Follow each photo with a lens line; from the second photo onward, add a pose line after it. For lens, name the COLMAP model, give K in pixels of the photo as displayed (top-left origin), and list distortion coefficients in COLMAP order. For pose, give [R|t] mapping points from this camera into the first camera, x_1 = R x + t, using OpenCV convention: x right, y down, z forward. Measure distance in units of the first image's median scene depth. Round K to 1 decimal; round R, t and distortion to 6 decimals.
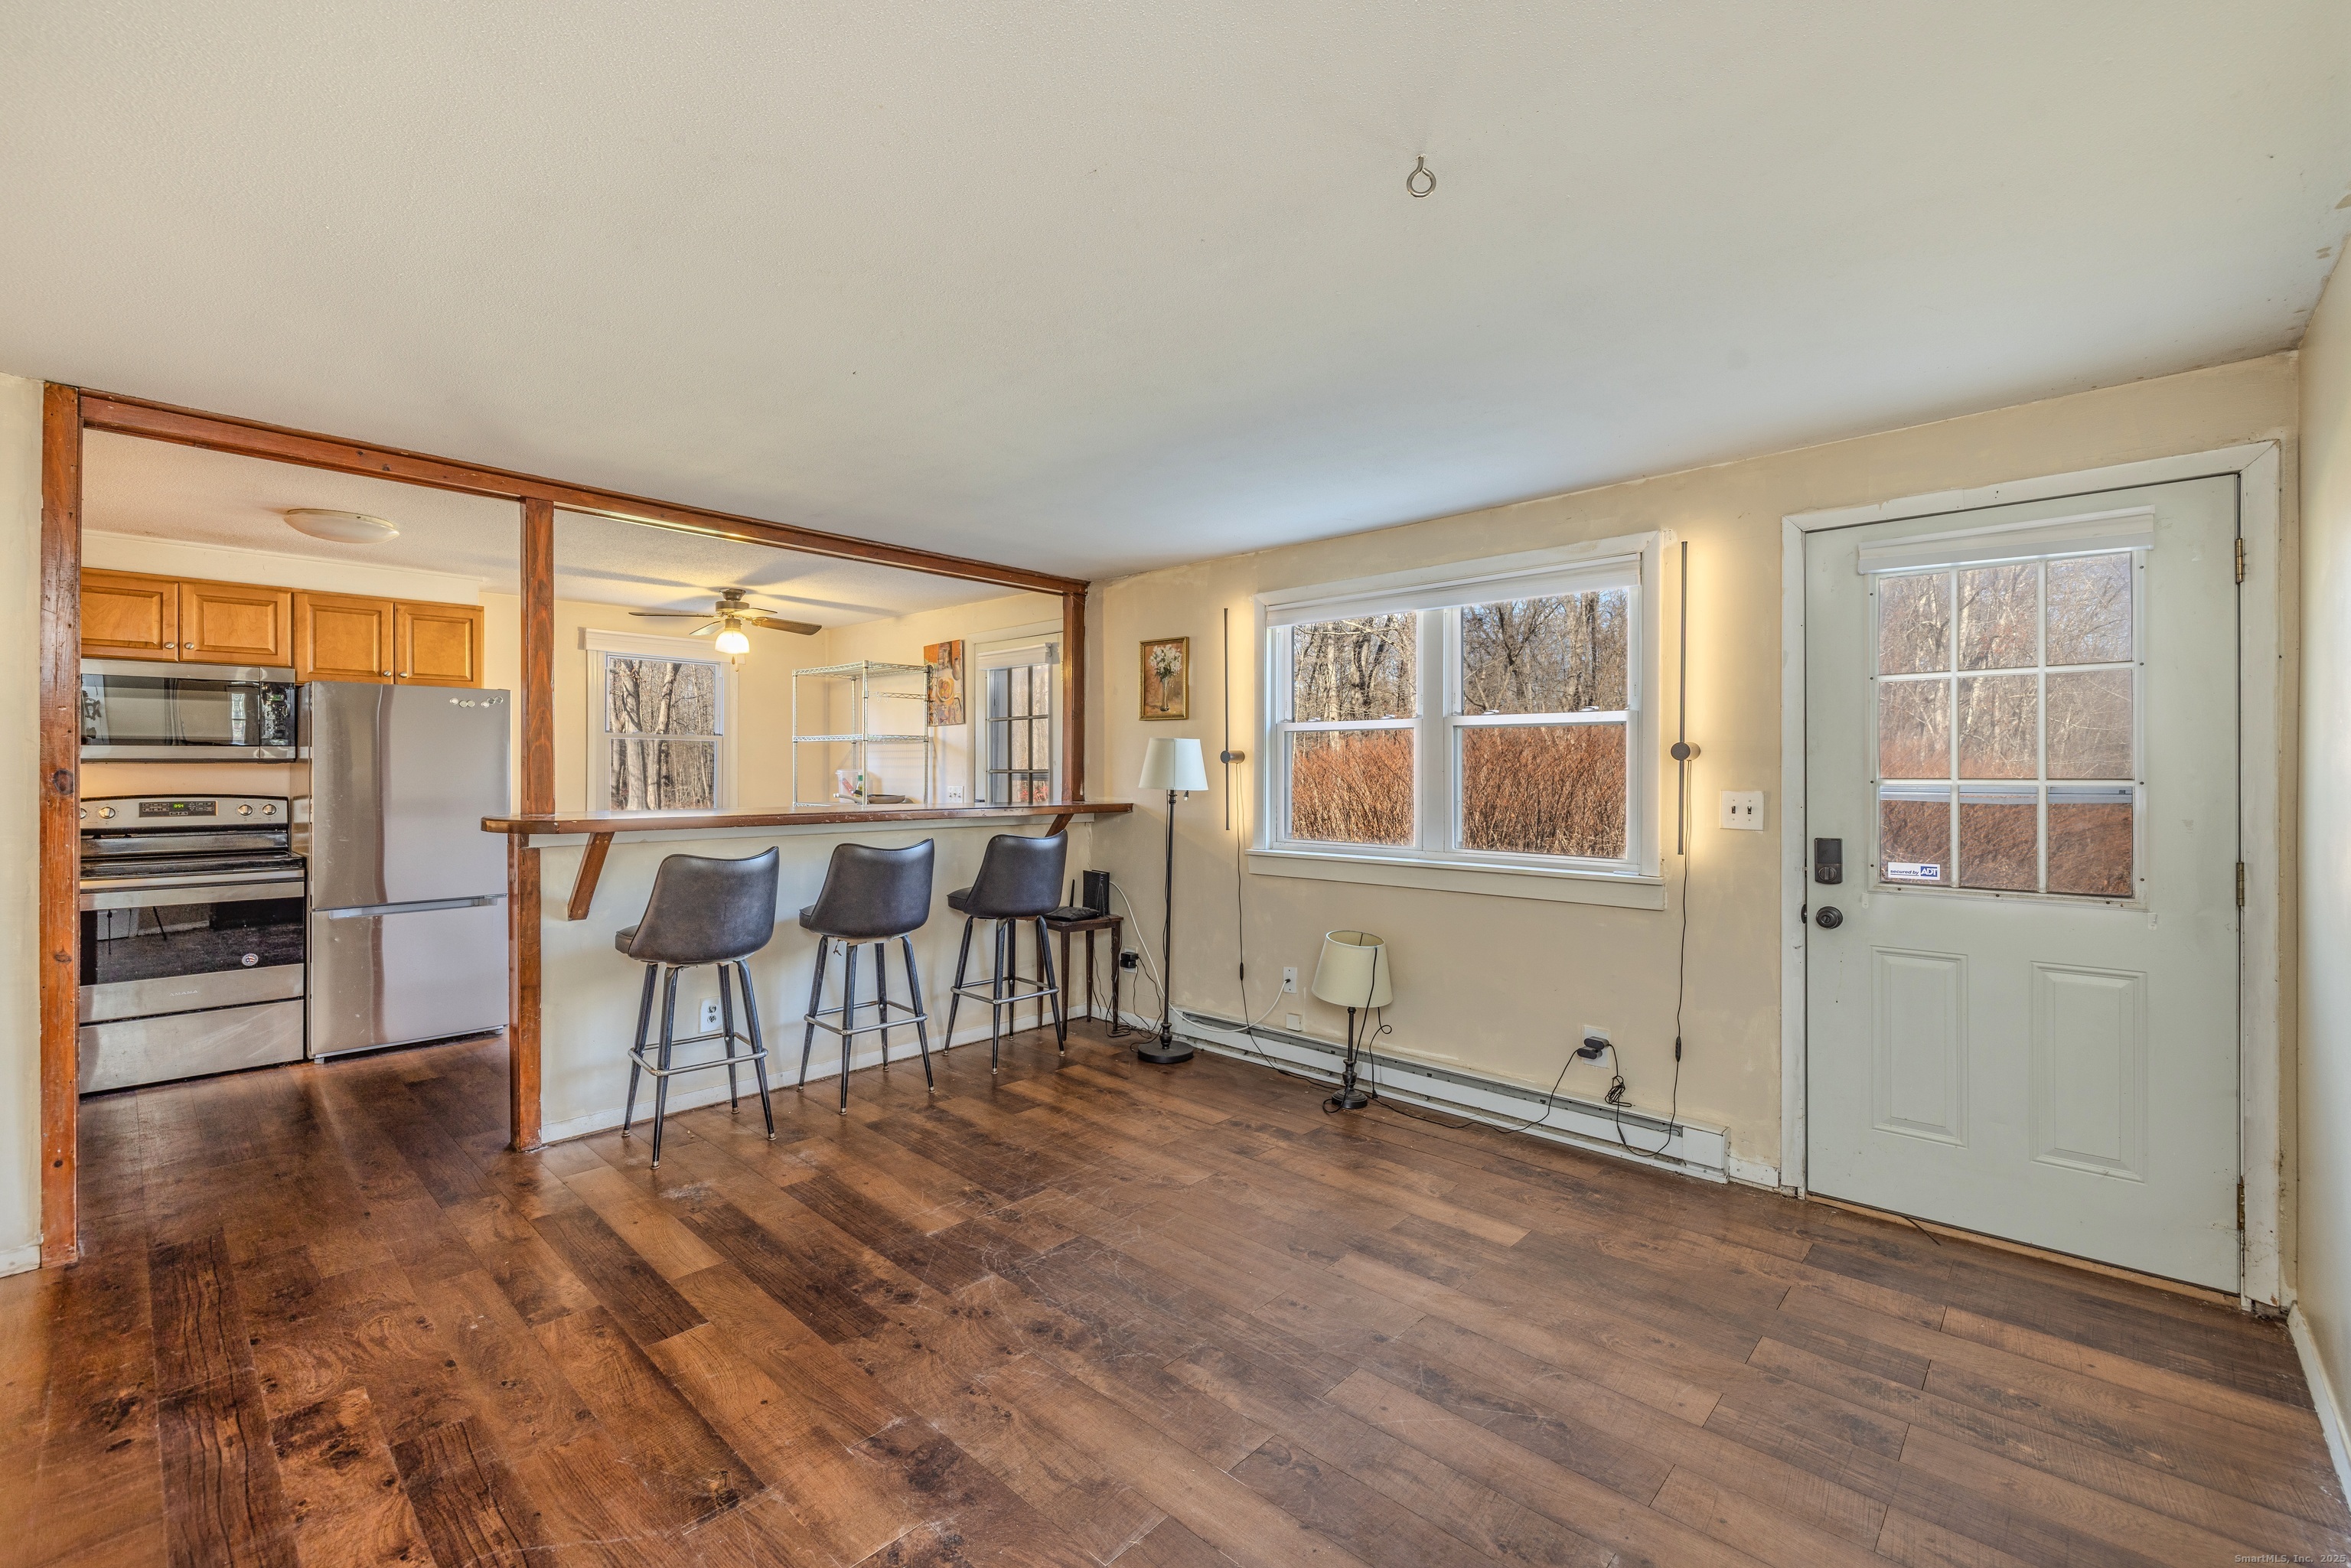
lens RADIAL K [[992.7, 0, 1186.7], [0, 992.7, 776.1], [0, 0, 1]] dist [-0.001636, -0.000356]
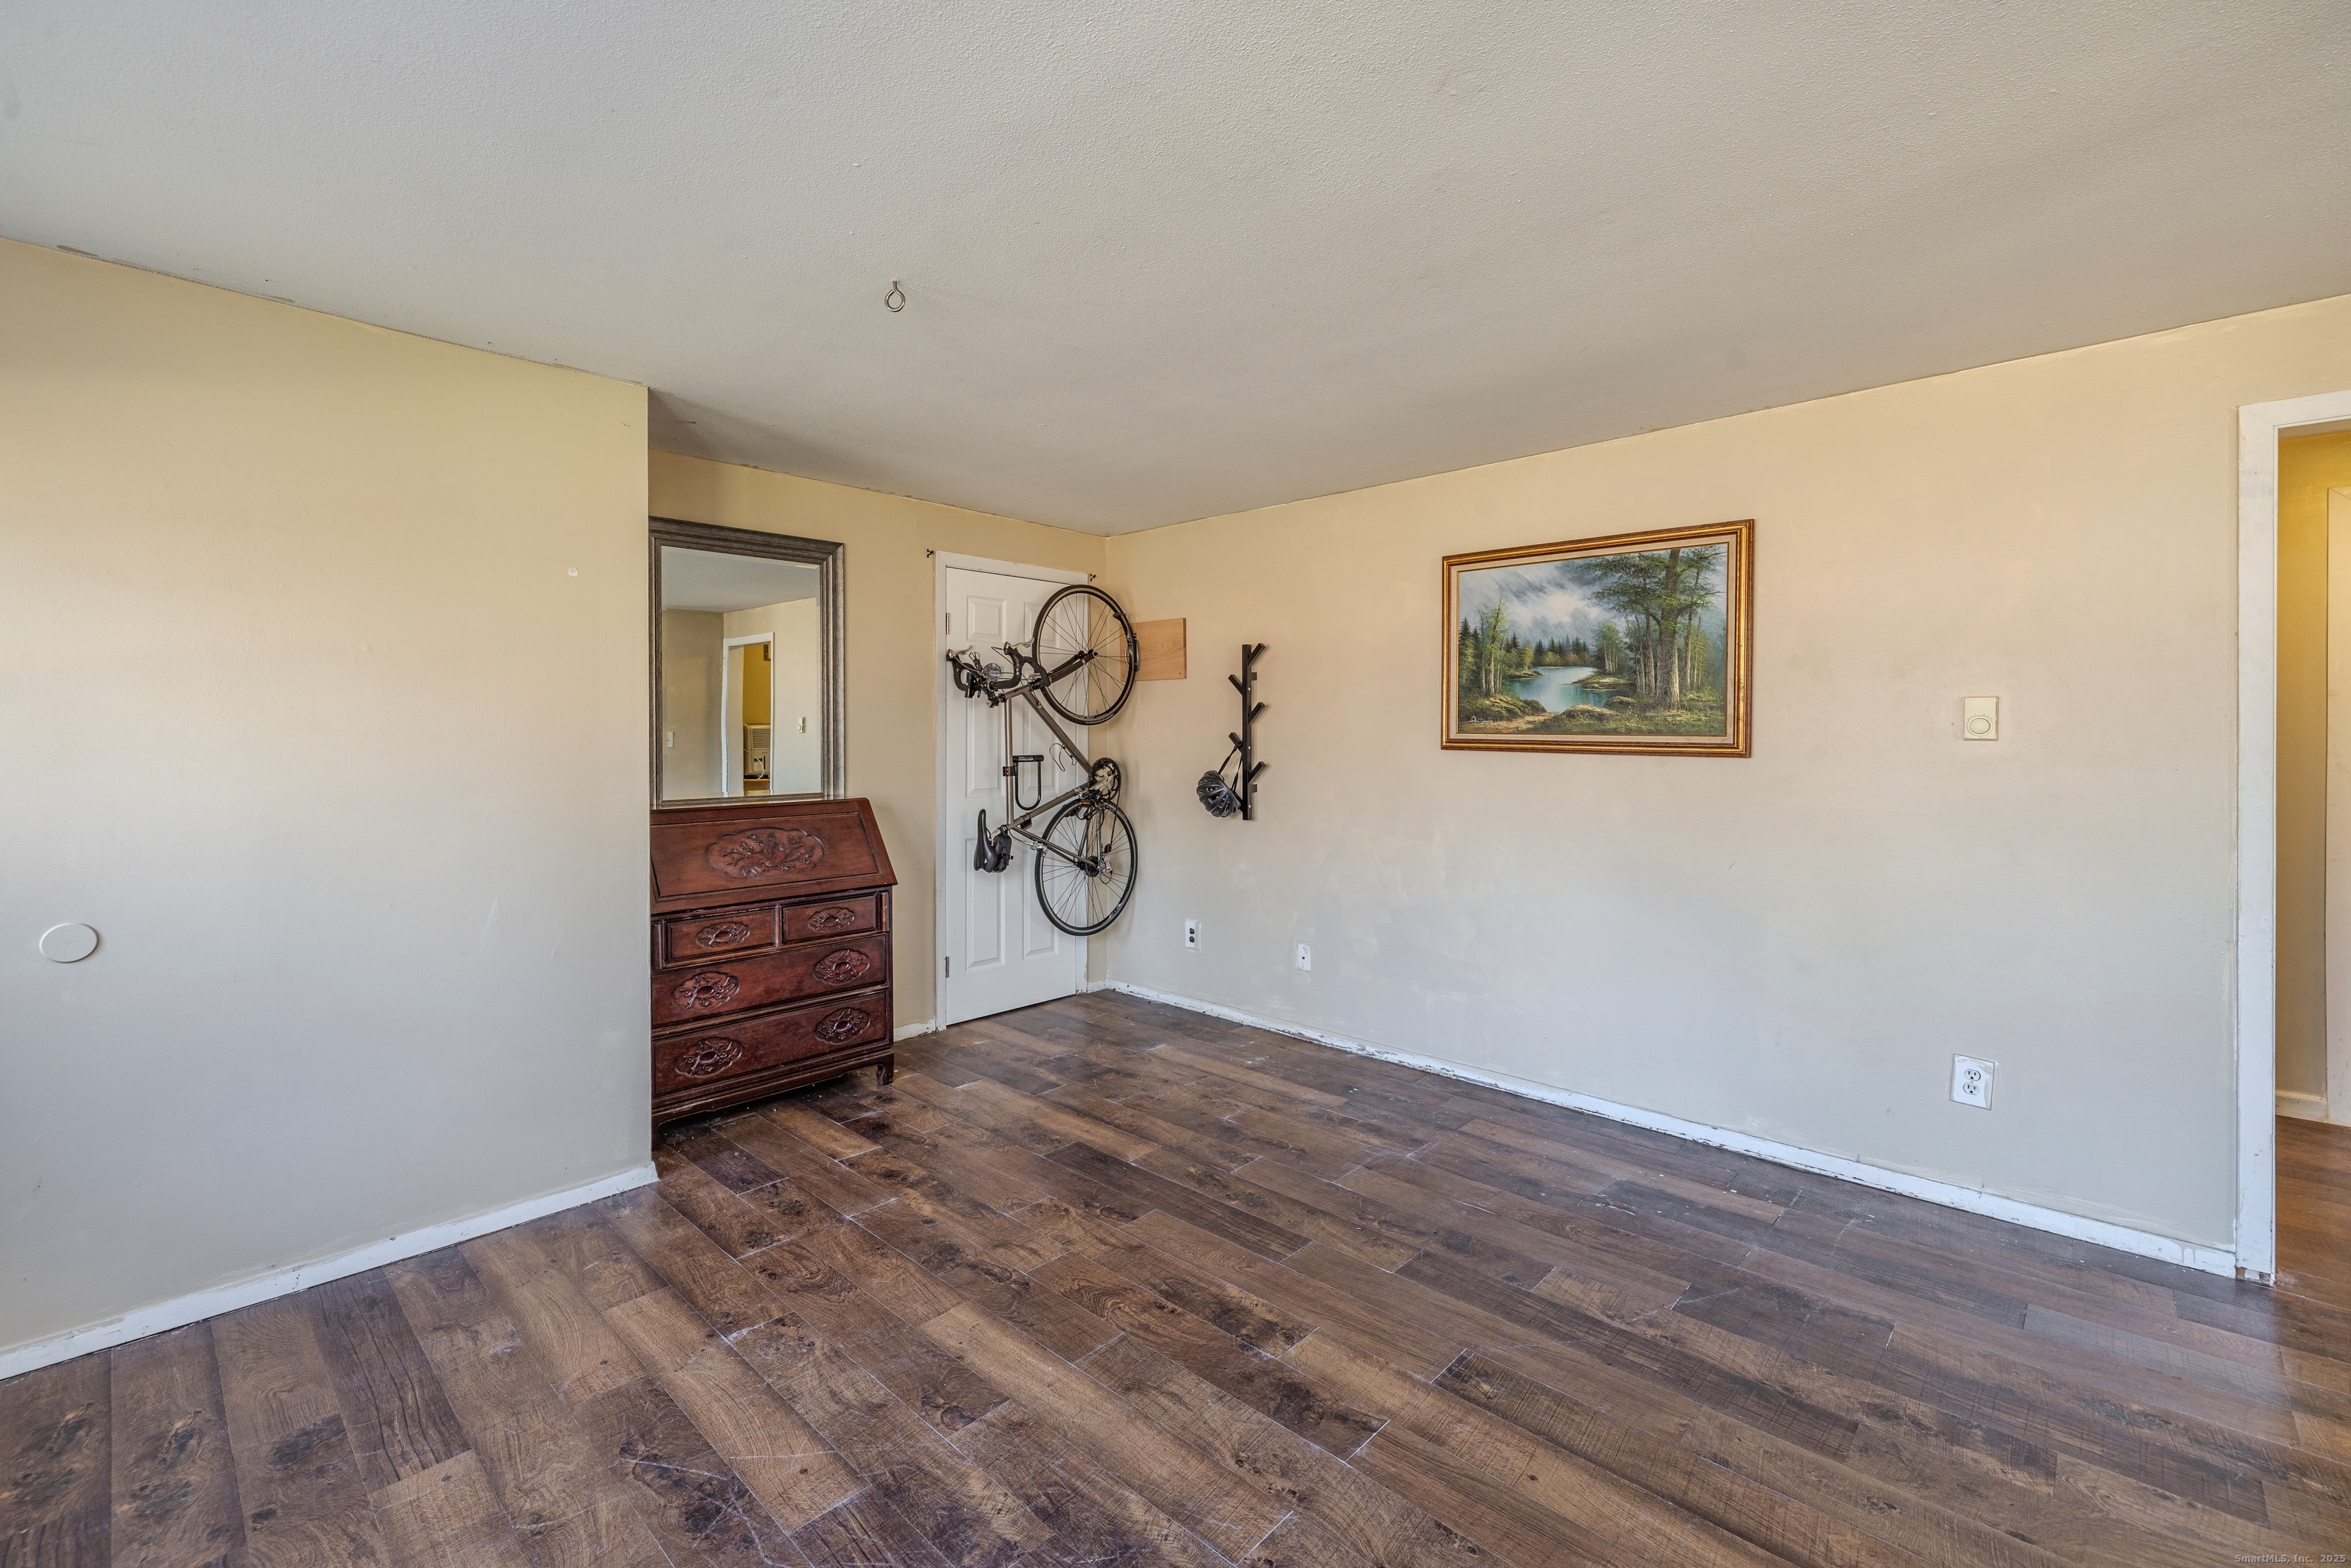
lens RADIAL K [[999.1, 0, 1169.1], [0, 999.1, 736.1], [0, 0, 1]] dist [-0.000653, 0.000075]
pose [[-0.999796, -0.003362, 0.019920, -0.085811], [-0.003193, 0.999959, 0.008519, -0.004159], [-0.019948, 0.008454, -0.999765, 1.208492]]
